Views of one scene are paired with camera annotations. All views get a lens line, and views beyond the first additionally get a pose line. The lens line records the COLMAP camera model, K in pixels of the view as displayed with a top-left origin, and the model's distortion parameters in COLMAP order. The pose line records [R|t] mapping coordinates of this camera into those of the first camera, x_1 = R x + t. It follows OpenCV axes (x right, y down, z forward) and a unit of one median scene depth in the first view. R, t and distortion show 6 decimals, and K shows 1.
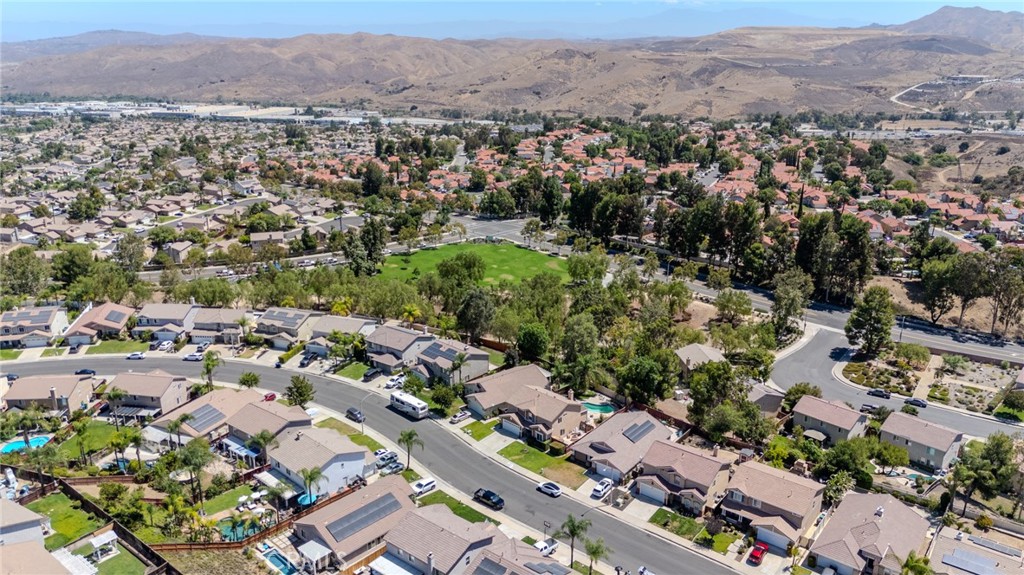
lens RADIAL K [[741.6, 0, 512.0], [0, 741.6, 287.5], [0, 0, 1]] dist [0.071416, -0.070327]
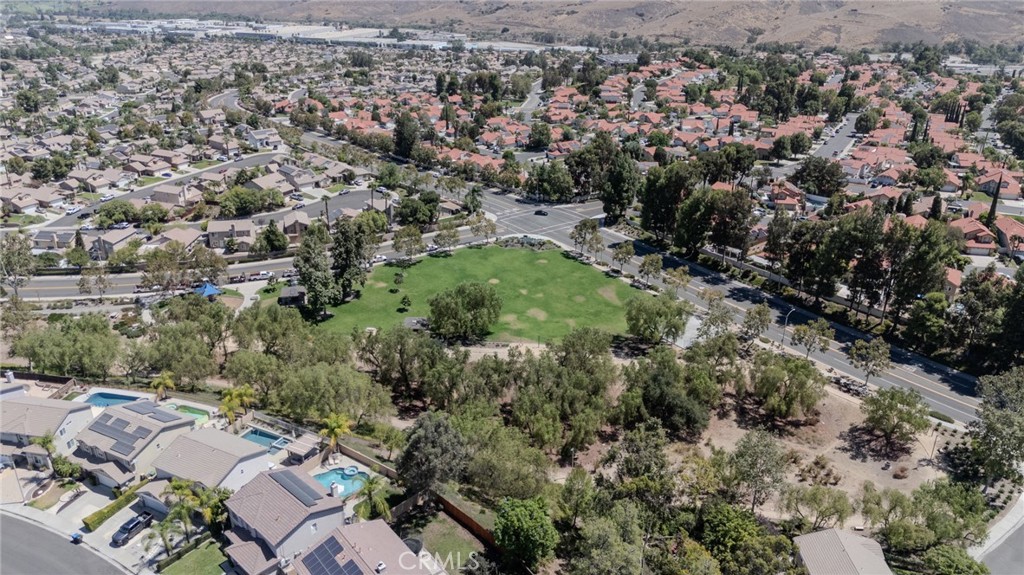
lens RADIAL K [[741.6, 0, 512.0], [0, 741.6, 287.5], [0, 0, 1]] dist [0.071416, -0.070327]
pose [[0.991215, 0.055146, -0.120215, 0.022947], [-0.043140, 0.994023, 0.100287, -0.048086], [0.125027, -0.094220, 0.987669, 0.147537]]
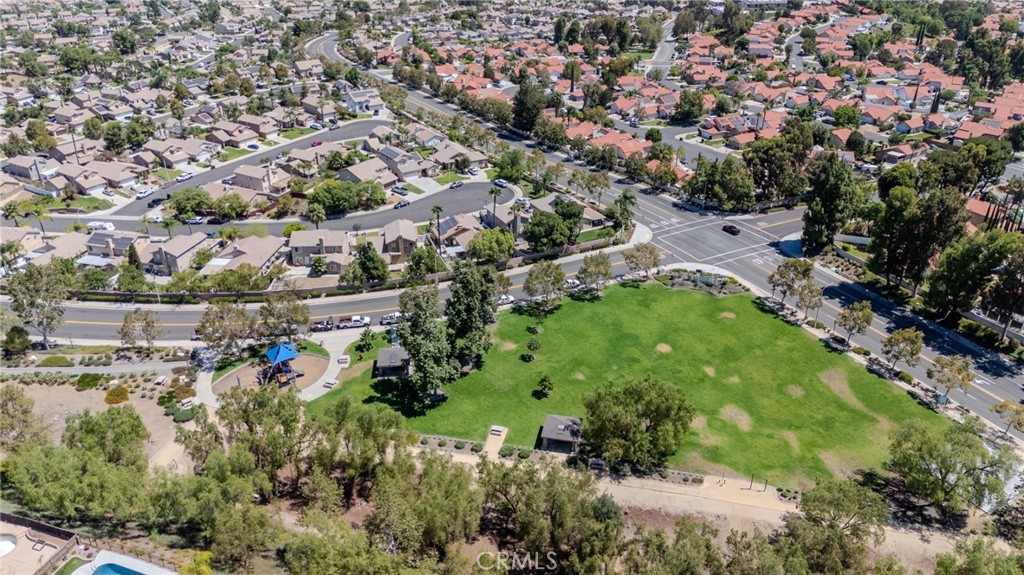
lens RADIAL K [[741.6, 0, 512.0], [0, 741.6, 287.5], [0, 0, 1]] dist [0.071416, -0.070327]
pose [[0.965898, 0.121538, -0.228624, -0.020816], [-0.078758, 0.979057, 0.187737, -0.077809], [0.246653, -0.163329, 0.955241, 0.239177]]
